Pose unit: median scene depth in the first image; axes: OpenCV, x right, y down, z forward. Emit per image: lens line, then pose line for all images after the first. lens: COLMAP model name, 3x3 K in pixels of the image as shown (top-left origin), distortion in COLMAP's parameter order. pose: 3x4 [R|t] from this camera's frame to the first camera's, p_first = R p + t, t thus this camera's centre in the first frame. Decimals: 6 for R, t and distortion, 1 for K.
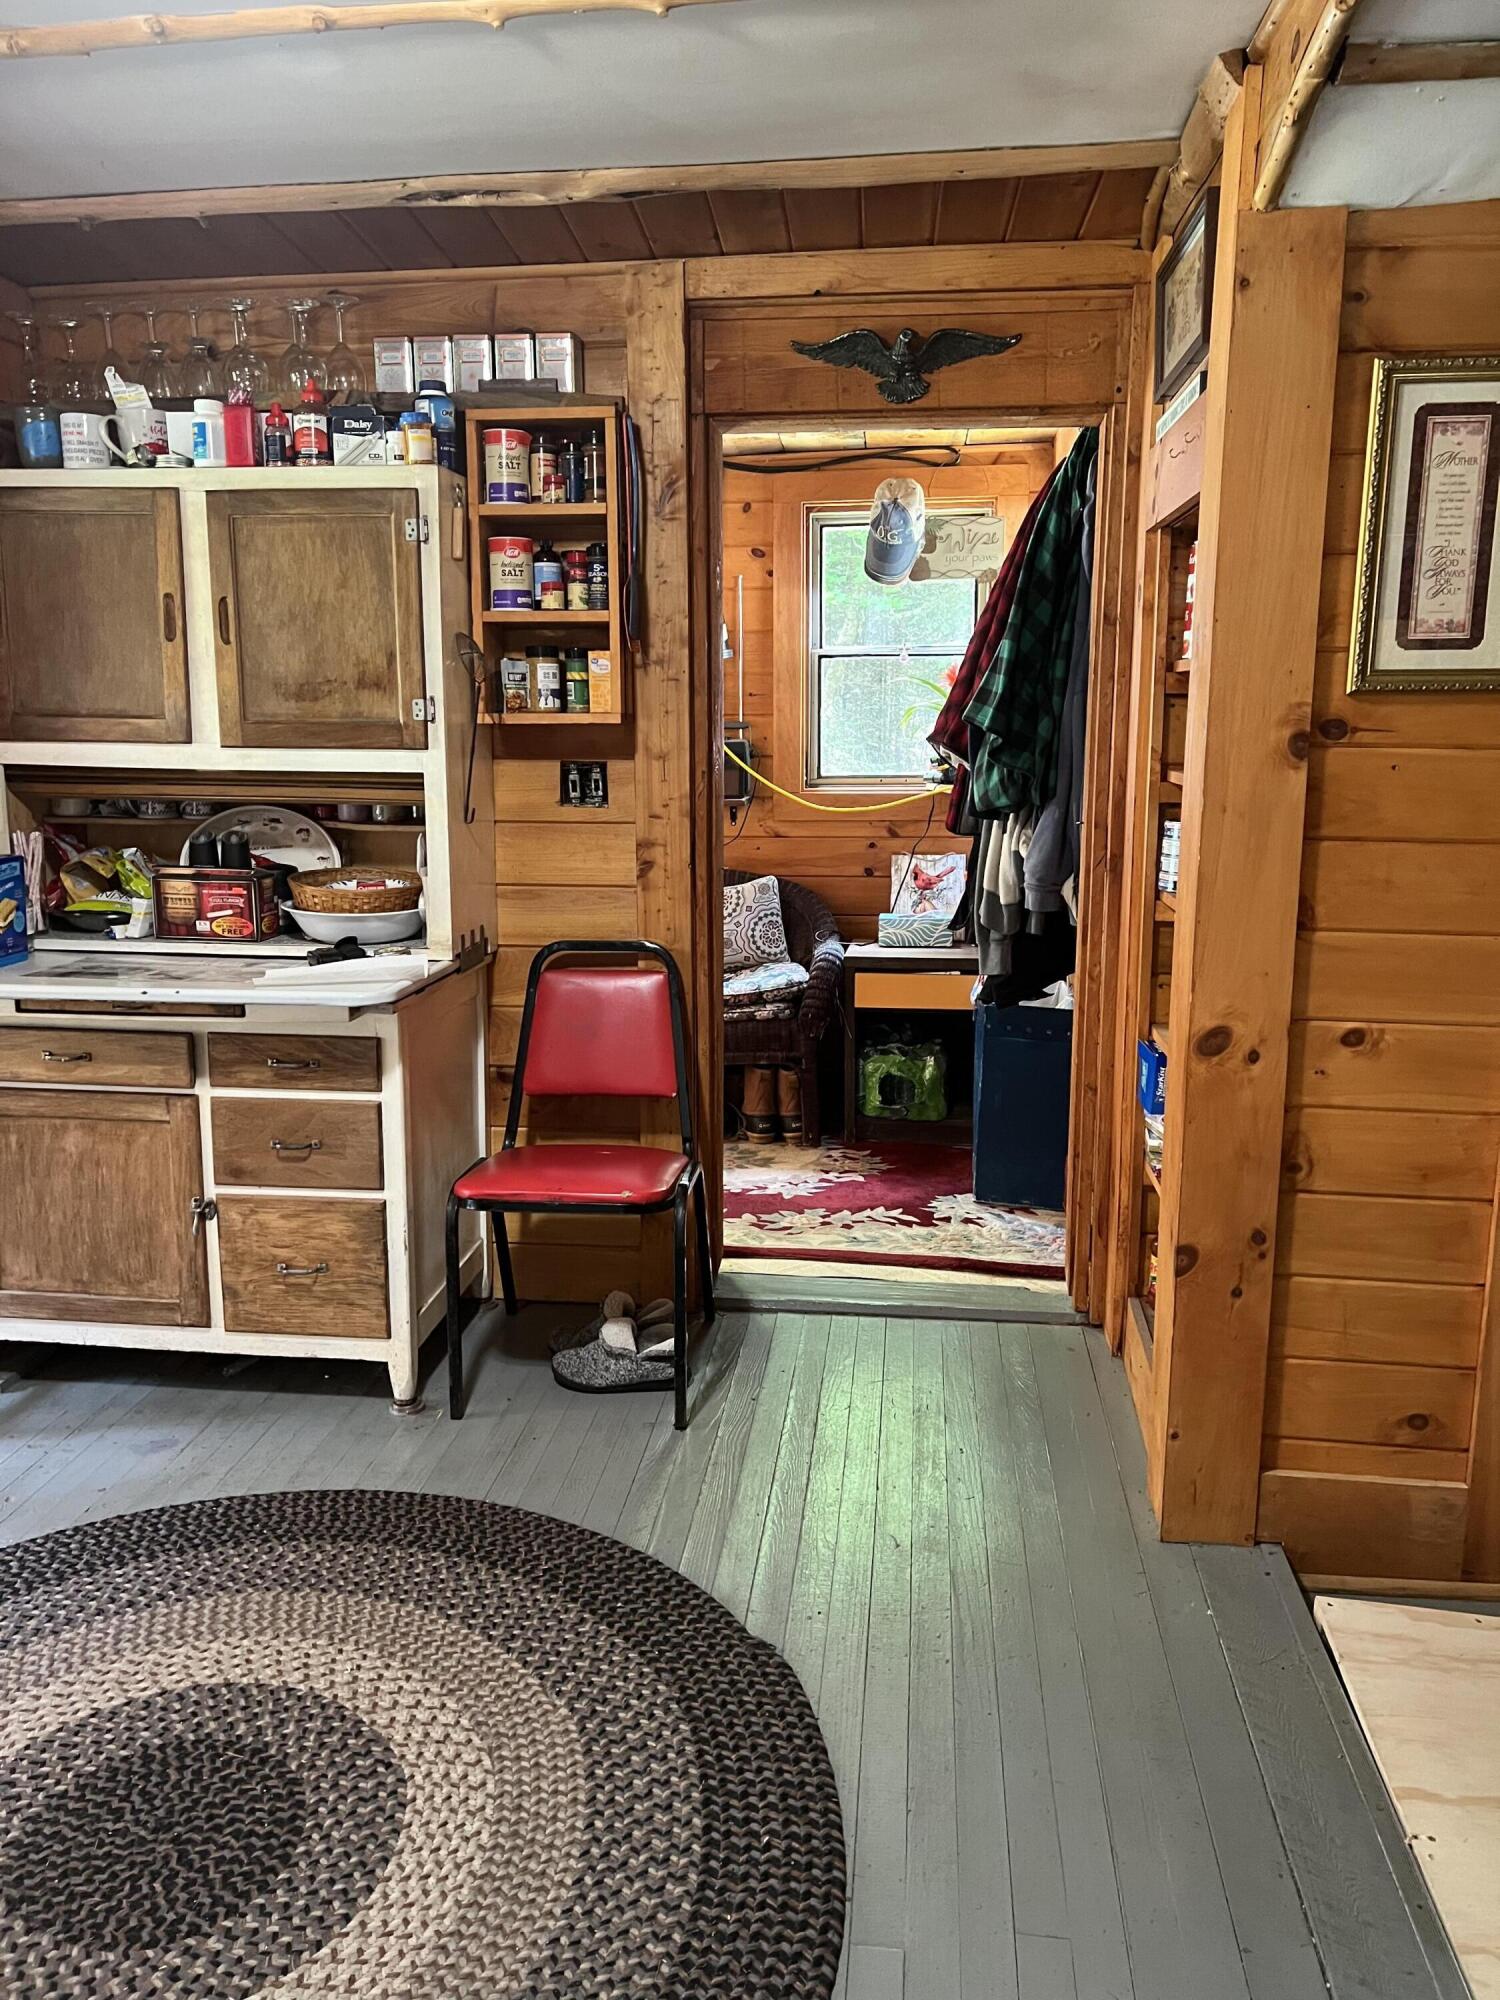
lens RADIAL K [[1499.0, 0, 750.0], [0, 1499.0, 1000.0], [0, 0, 1]] dist [0.067737, -0.142788]
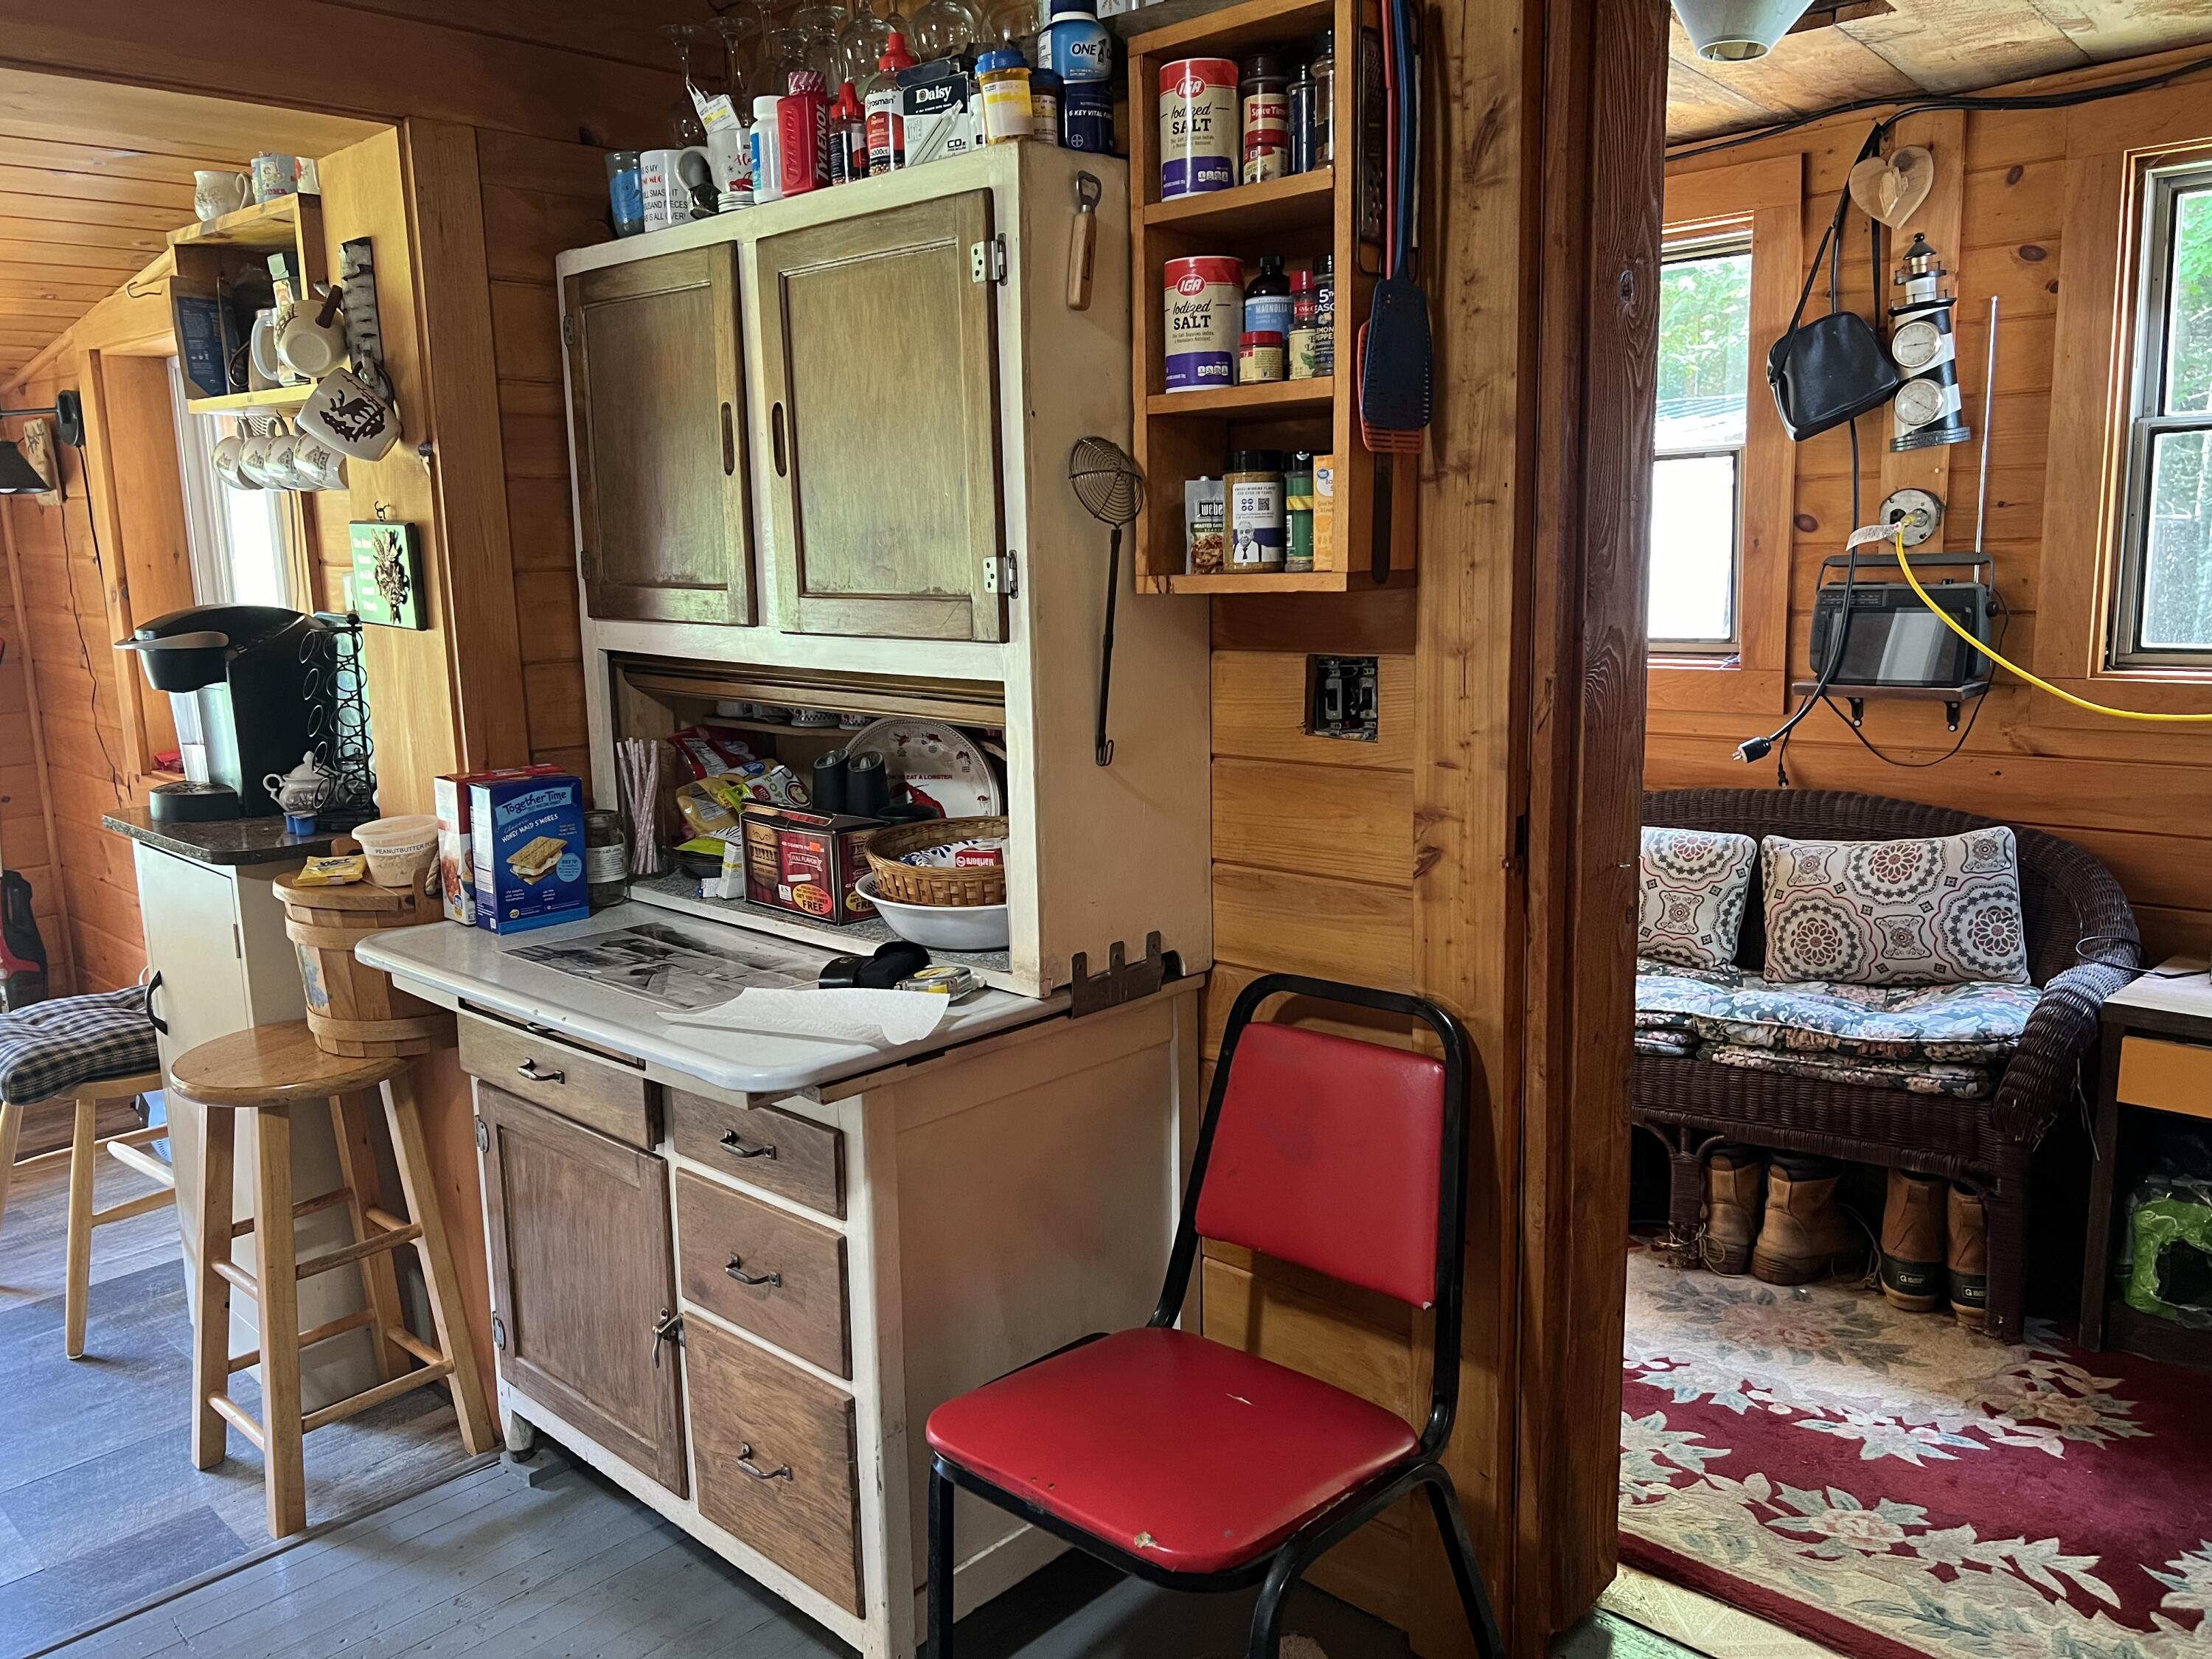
lens RADIAL K [[1678.5, 0, 1095.2], [0, 1678.5, 854.3], [0, 0, 1]] dist [0.061404, -0.075153]
pose [[0.798126, 0.089609, -0.595790, 0.194474], [-0.087943, 0.995613, 0.031935, -0.100900], [0.596038, 0.026908, 0.802505, 0.466519]]
